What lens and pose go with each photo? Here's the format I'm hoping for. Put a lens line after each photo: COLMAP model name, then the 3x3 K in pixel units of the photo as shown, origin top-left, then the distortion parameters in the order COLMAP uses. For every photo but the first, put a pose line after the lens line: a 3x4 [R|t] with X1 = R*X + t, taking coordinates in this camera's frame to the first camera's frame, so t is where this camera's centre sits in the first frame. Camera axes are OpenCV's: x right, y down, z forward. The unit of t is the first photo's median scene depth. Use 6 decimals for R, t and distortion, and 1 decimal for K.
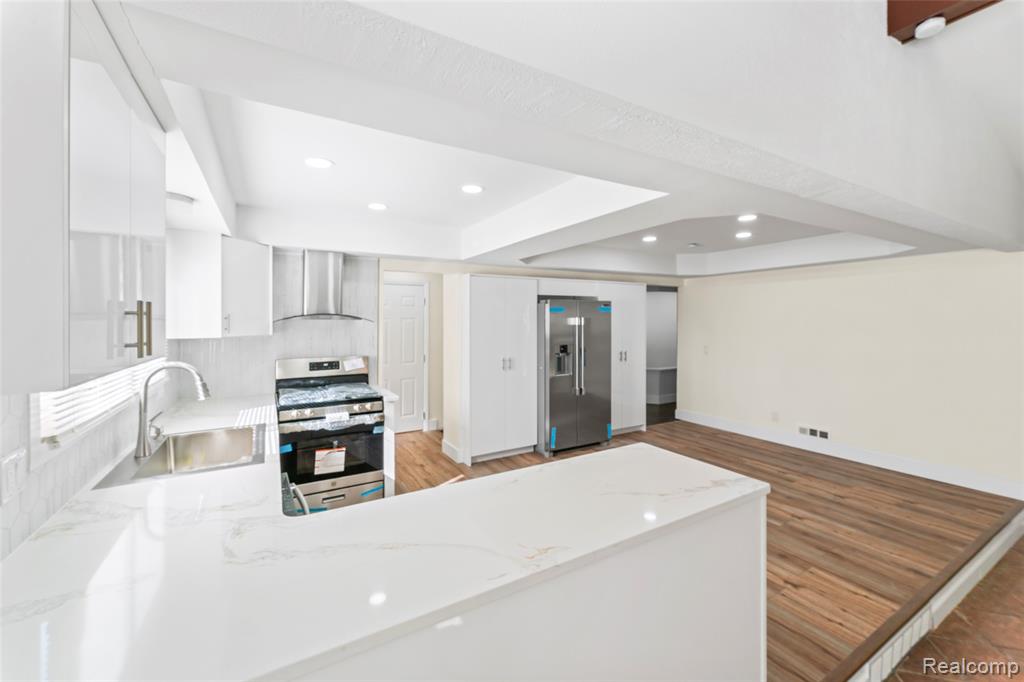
lens RADIAL K [[411.7, 0, 511.9], [0, 411.7, 325.2], [0, 0, 1]] dist [-0.001076, -0.000209]
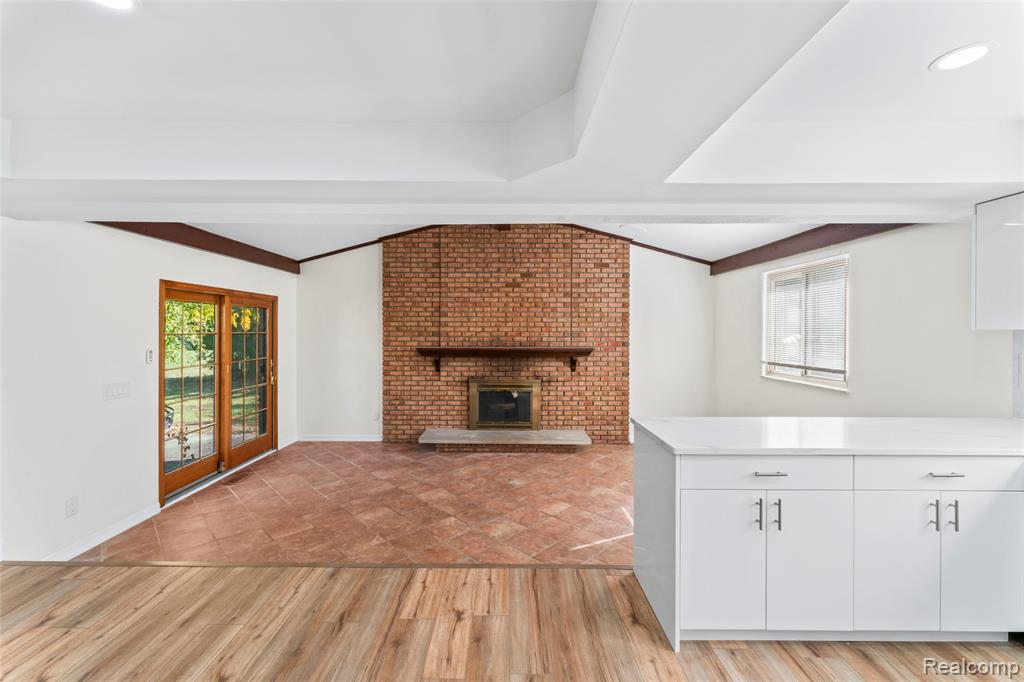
lens RADIAL K [[411.7, 0, 511.9], [0, 411.7, 325.2], [0, 0, 1]] dist [-0.001076, -0.000209]
pose [[-0.866470, 0.007627, 0.499171, 0.105566], [0.007503, 0.999969, -0.002255, 0.019988], [-0.499173, 0.001791, -0.866501, 1.148076]]
